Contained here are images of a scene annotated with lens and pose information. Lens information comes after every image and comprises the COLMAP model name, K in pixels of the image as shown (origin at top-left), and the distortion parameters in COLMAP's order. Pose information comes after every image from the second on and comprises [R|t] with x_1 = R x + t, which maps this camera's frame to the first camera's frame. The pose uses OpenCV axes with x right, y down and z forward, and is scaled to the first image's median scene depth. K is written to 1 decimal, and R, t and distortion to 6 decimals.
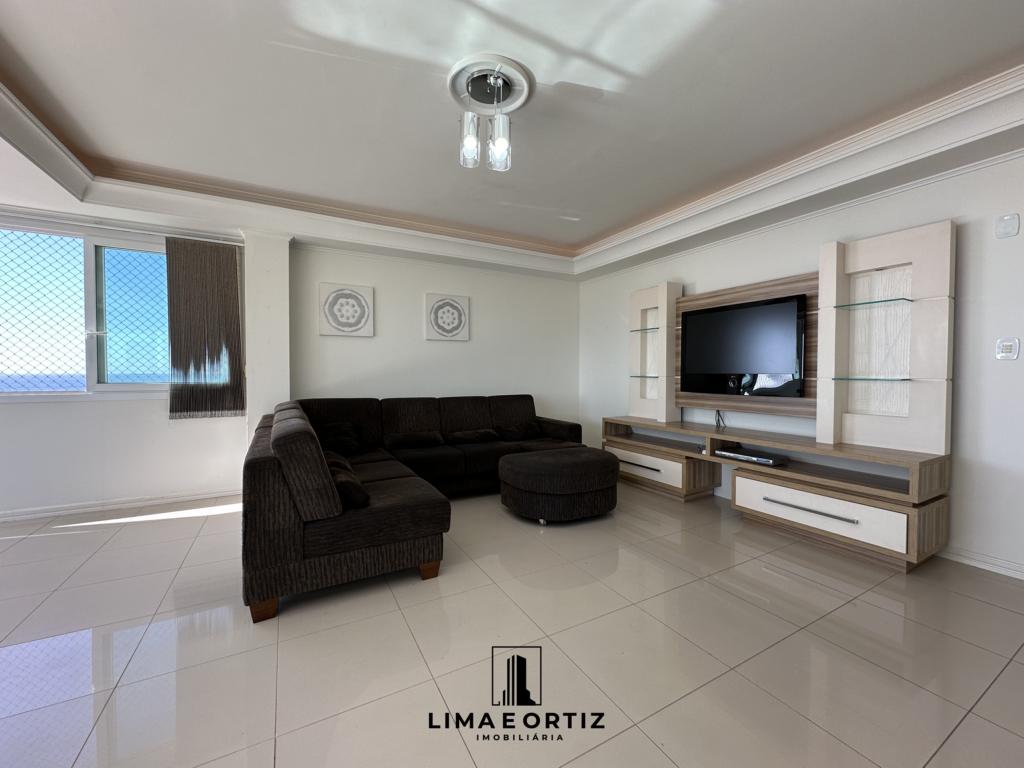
lens RADIAL K [[406.8, 0, 509.7], [0, 406.8, 383.0], [0, 0, 1]] dist [-0.005038, 0.001048]
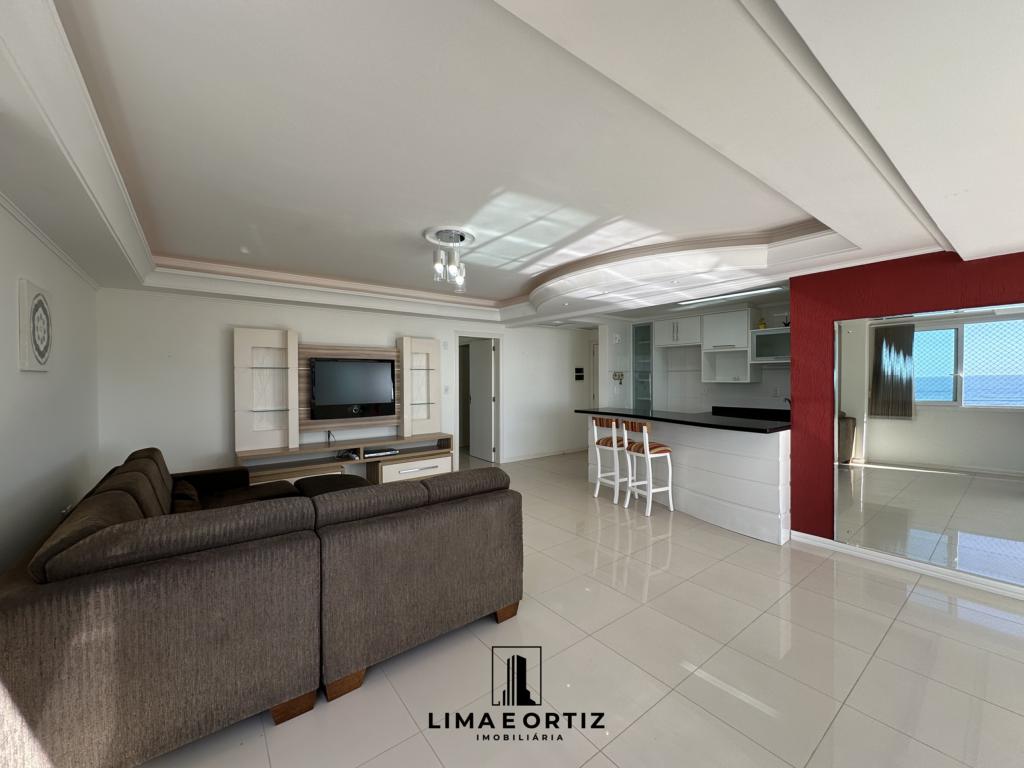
lens RADIAL K [[406.8, 0, 514.1], [0, 406.8, 384.0], [0, 0, 1]] dist [-0.005038, 0.001048]
pose [[-0.145534, -0.014262, 0.989250, -1.052556], [0.029593, 0.999386, 0.018761, -0.109732], [-0.988911, 0.032005, -0.145023, 0.633996]]
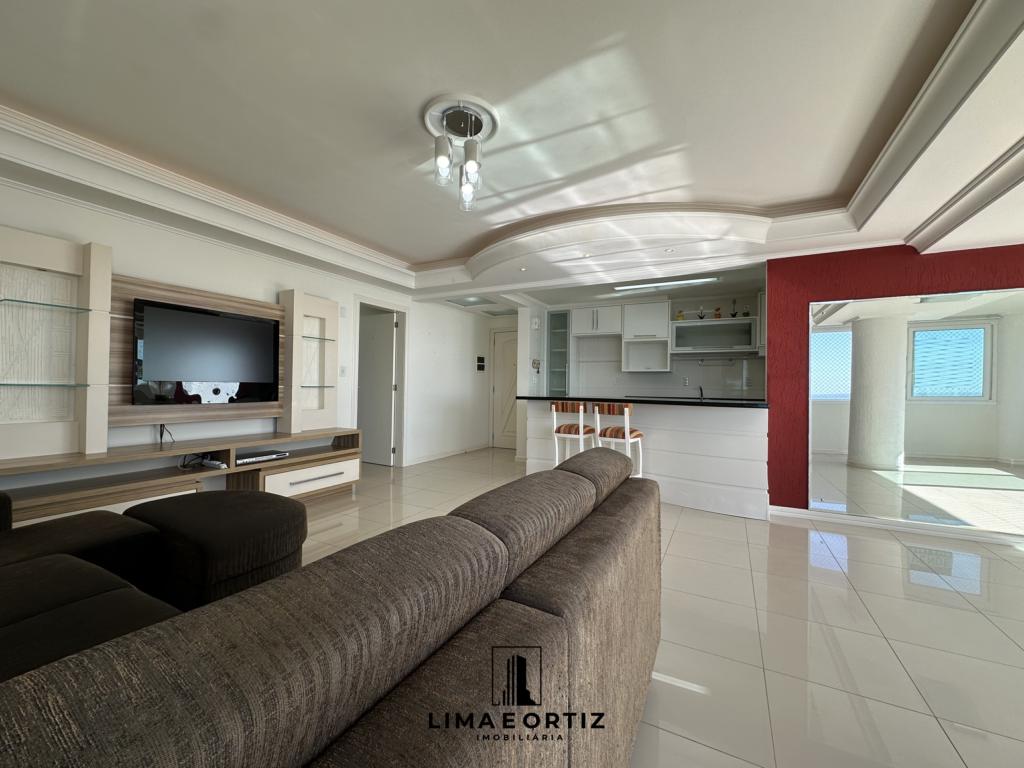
lens RADIAL K [[406.8, 0, 509.3], [0, 406.8, 382.4], [0, 0, 1]] dist [-0.005038, 0.001048]
pose [[-0.539168, -0.001225, 0.842197, -0.650968], [0.004961, 0.999977, 0.004631, -0.022683], [-0.842183, 0.006675, -0.539150, 0.940092]]
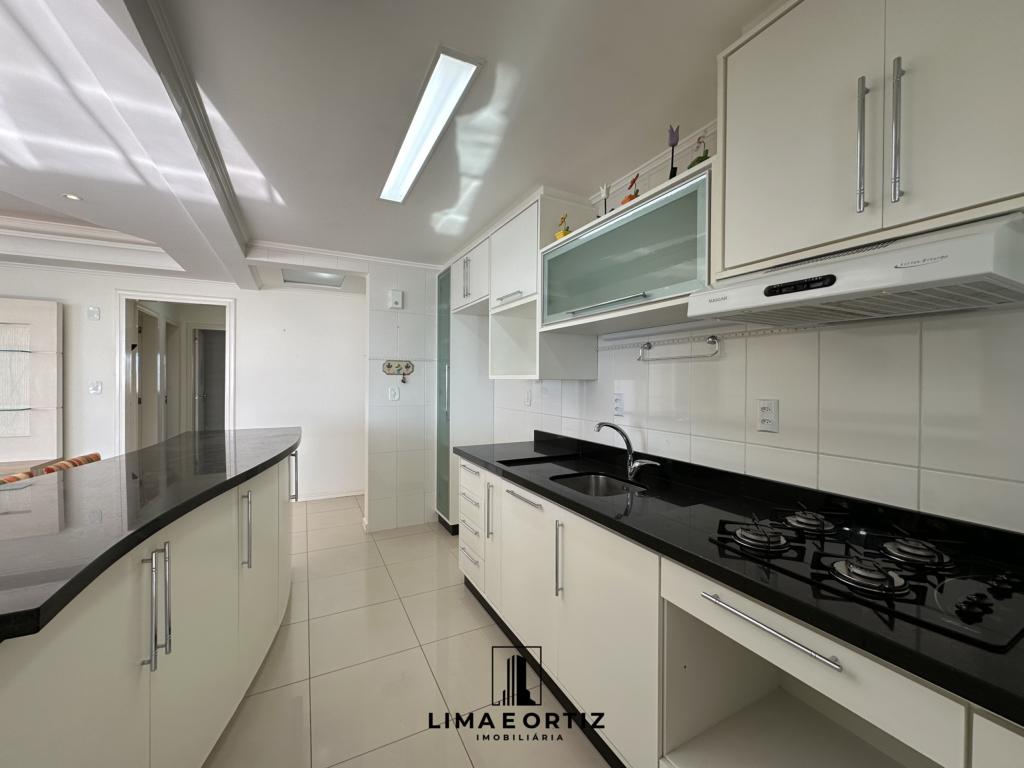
lens RADIAL K [[406.8, 0, 520.7], [0, 406.8, 380.8], [0, 0, 1]] dist [-0.005038, 0.001048]
pose [[0.024922, 0.002903, 0.999685, -0.247301], [0.017888, 0.999834, -0.003349, -0.052634], [-0.999529, 0.017965, 0.024866, -0.512979]]
